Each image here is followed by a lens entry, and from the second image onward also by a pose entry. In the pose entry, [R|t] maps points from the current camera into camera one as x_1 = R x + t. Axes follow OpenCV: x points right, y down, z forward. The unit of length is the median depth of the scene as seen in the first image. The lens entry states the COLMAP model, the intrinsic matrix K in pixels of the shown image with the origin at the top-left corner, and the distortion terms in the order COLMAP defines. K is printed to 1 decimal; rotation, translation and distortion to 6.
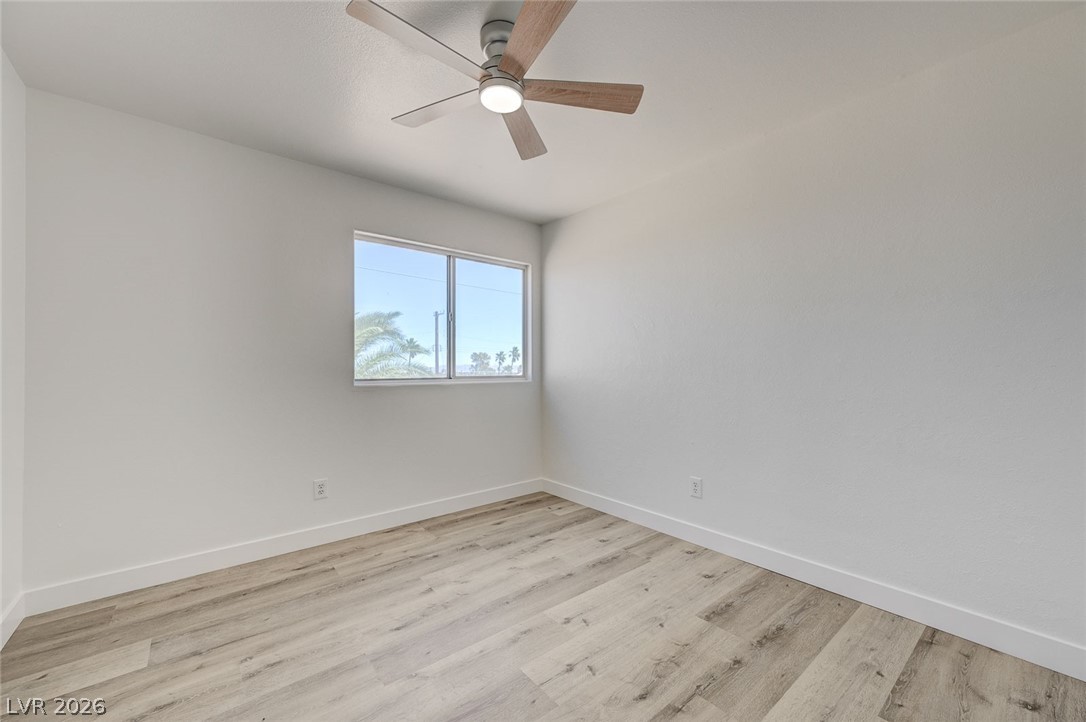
lens RADIAL K [[438.0, 0, 556.8], [0, 438.0, 363.7], [0, 0, 1]] dist [-0.000020, -0.000020]
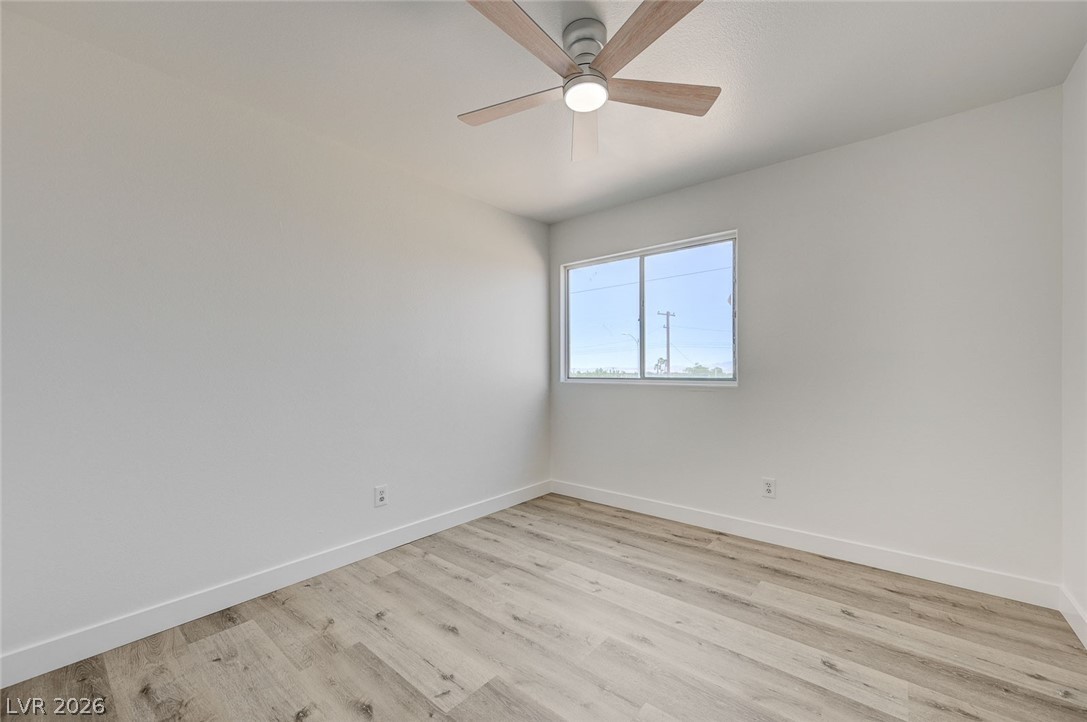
lens RADIAL K [[438.4, 0, 557.3], [0, 438.4, 363.7], [0, 0, 1]] dist [-0.000020, -0.000020]
pose [[0.167584, -0.004632, -0.985847, 0.800249], [0.003400, 0.999986, -0.004120, -0.008904], [0.985852, -0.002662, 0.167597, 0.675623]]
